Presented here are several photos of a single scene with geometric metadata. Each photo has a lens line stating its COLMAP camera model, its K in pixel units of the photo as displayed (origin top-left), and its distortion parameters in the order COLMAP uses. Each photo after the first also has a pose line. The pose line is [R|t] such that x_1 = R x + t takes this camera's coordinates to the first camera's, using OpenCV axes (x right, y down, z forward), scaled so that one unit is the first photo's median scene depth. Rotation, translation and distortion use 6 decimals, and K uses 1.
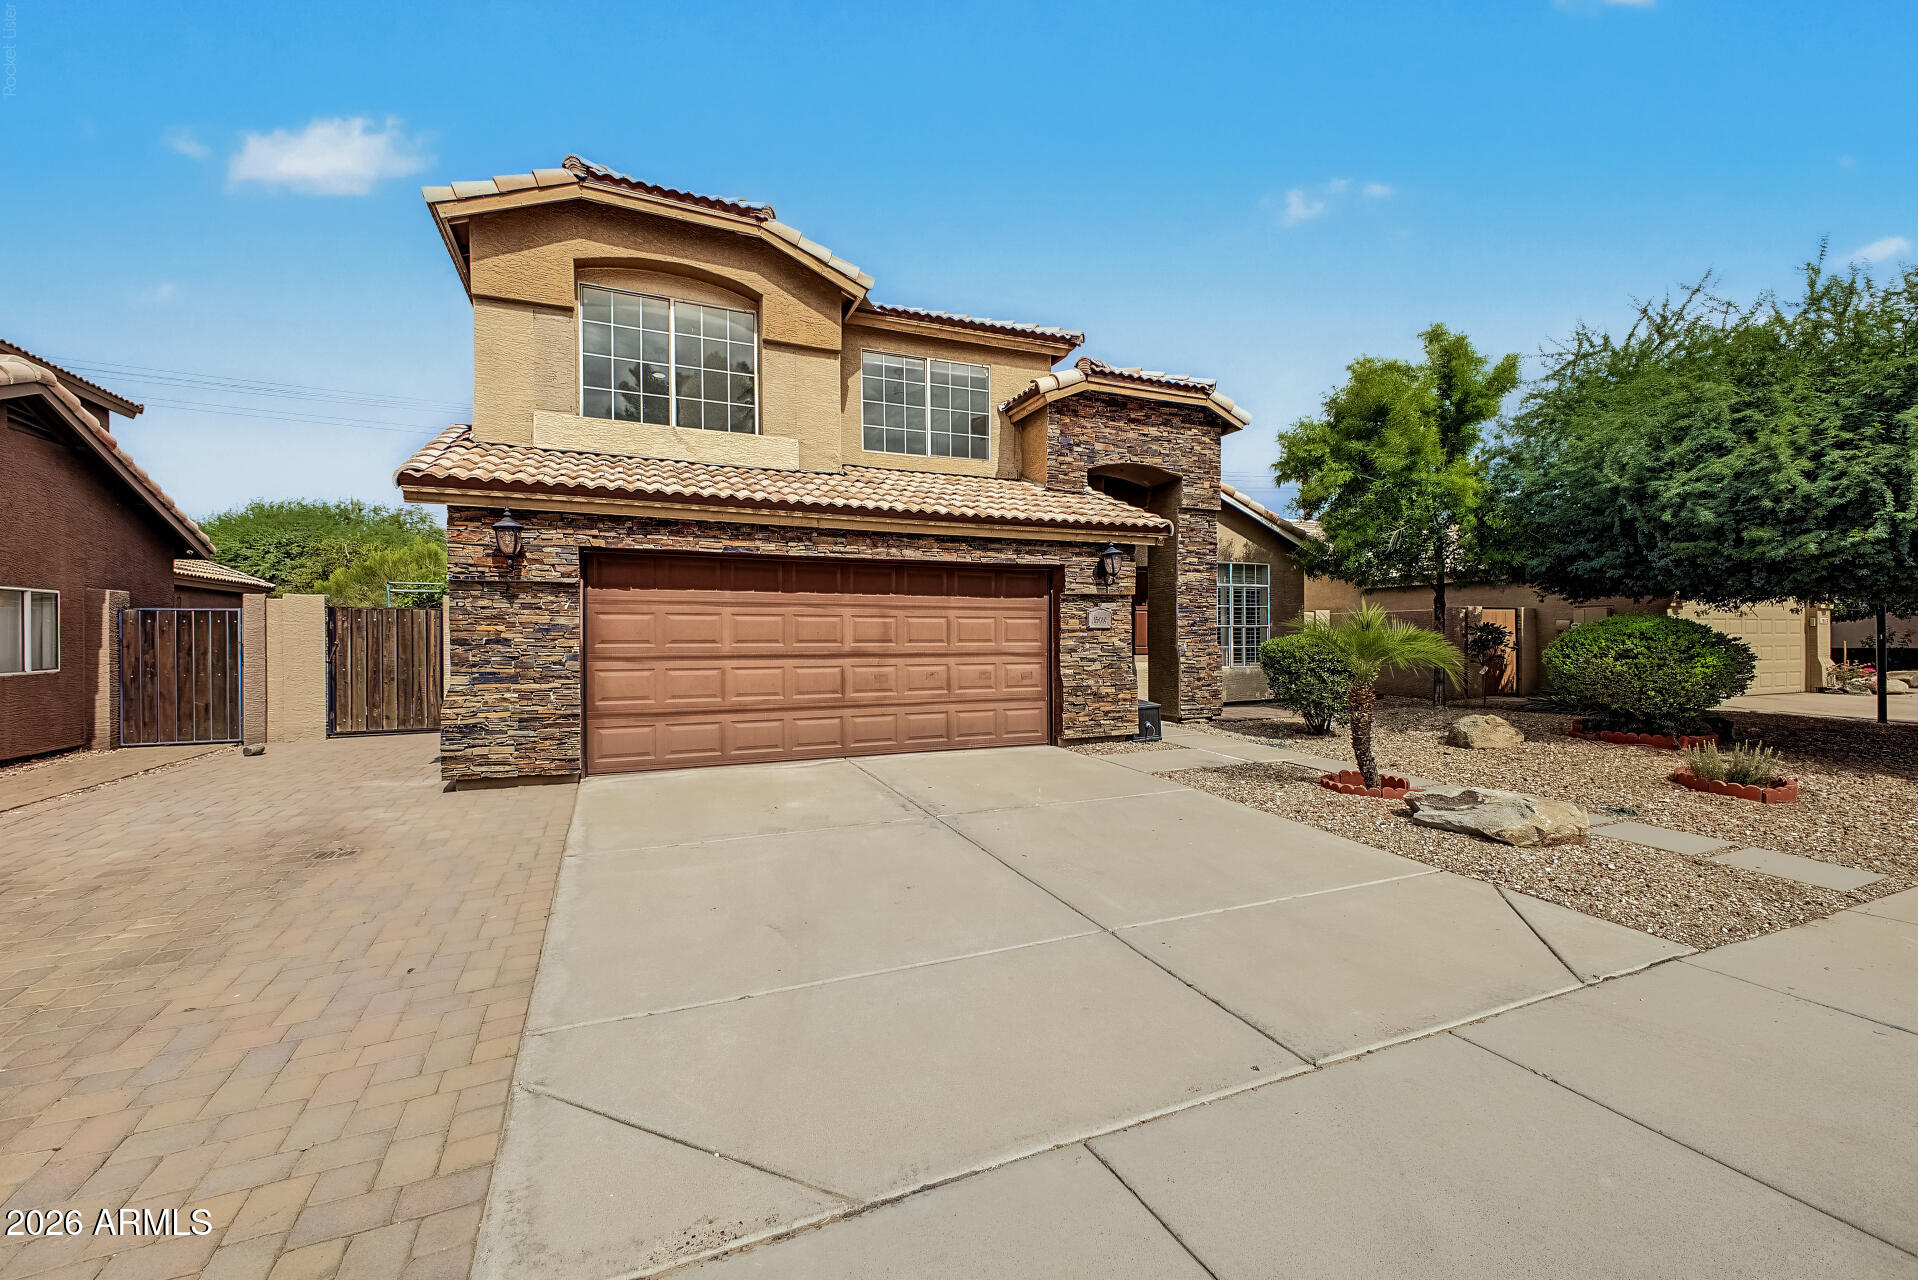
lens RADIAL K [[751.7, 0, 993.7], [0, 751.7, 634.8], [0, 0, 1]] dist [0.012484, -0.001833]
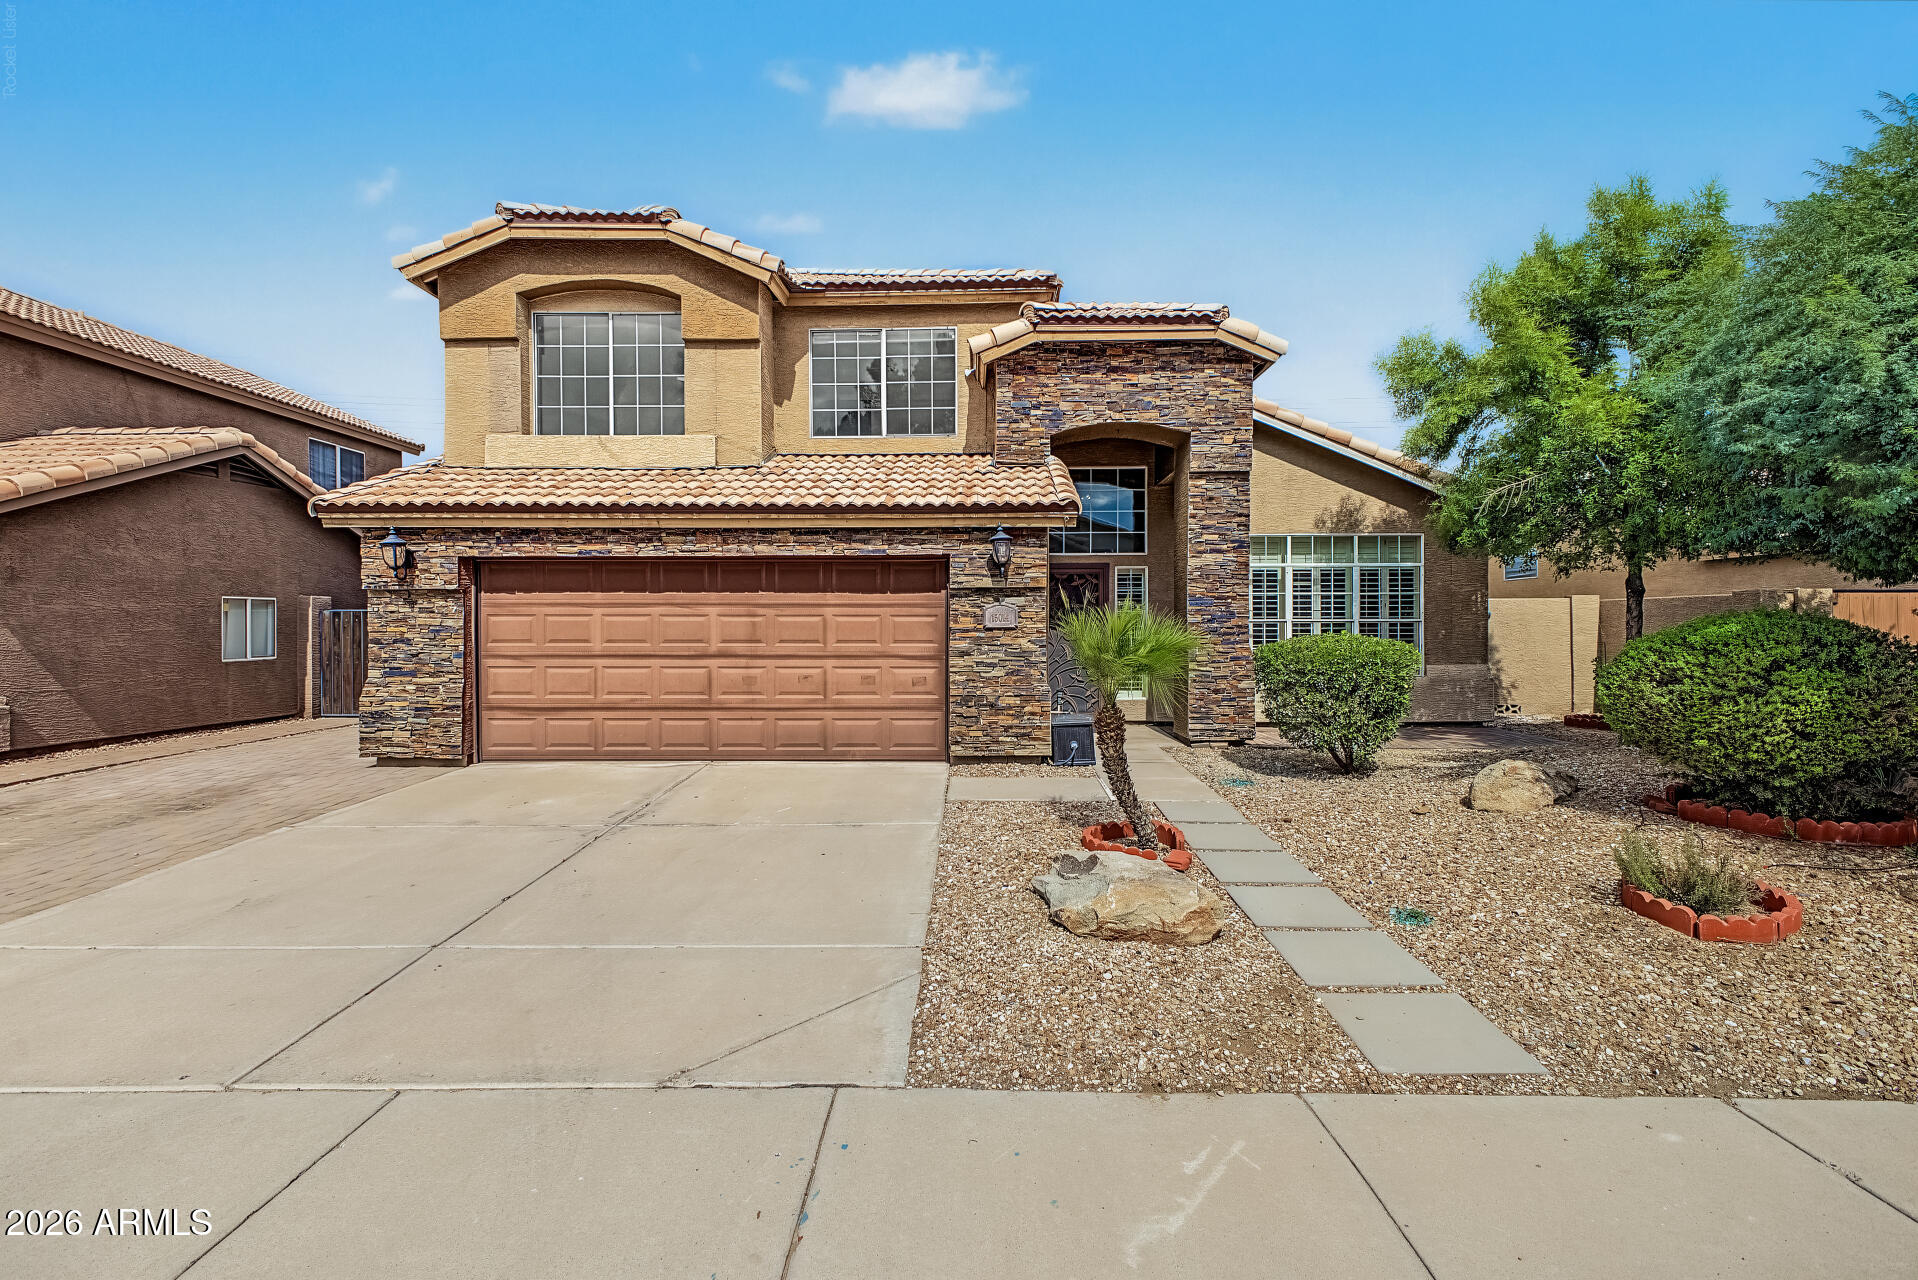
lens RADIAL K [[870.3, 0, 962.3], [0, 870.3, 622.1], [0, 0, 1]] dist [0.019052, -0.000199]
pose [[0.910714, -0.000196, -0.413038, 0.522413], [-0.000486, 0.999999, -0.001546, -0.013916], [0.413038, 0.001609, 0.910713, 0.096289]]
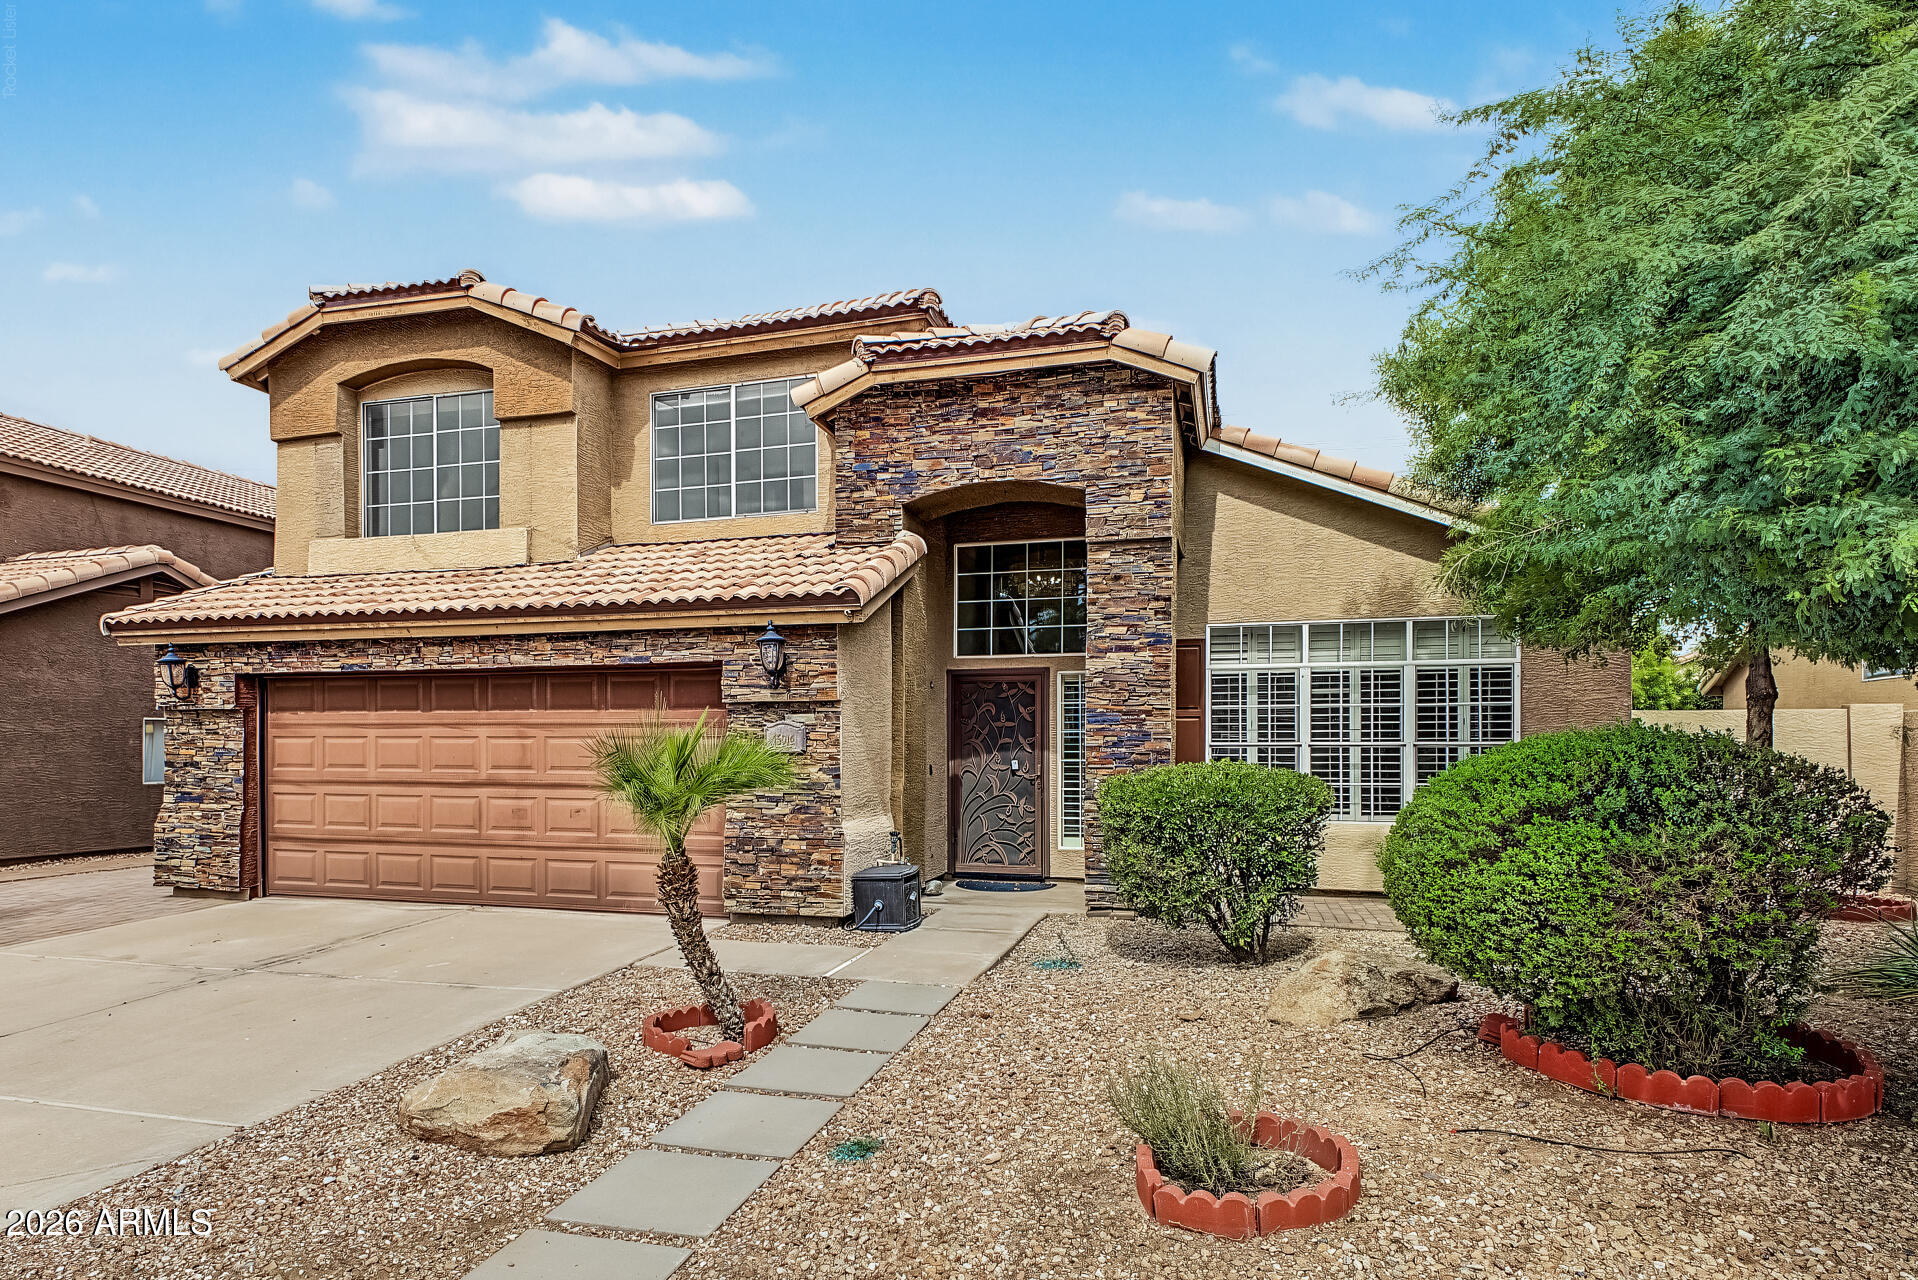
lens RADIAL K [[1098.9, 0, 856.3], [0, 1098.9, 737.0], [0, 0, 1]] dist [0.015611, 0.001834]
pose [[0.759236, -0.003858, -0.650804, 0.851531], [-0.002478, 0.999958, -0.008819, -0.014339], [0.650811, 0.008308, 0.759195, 0.311962]]
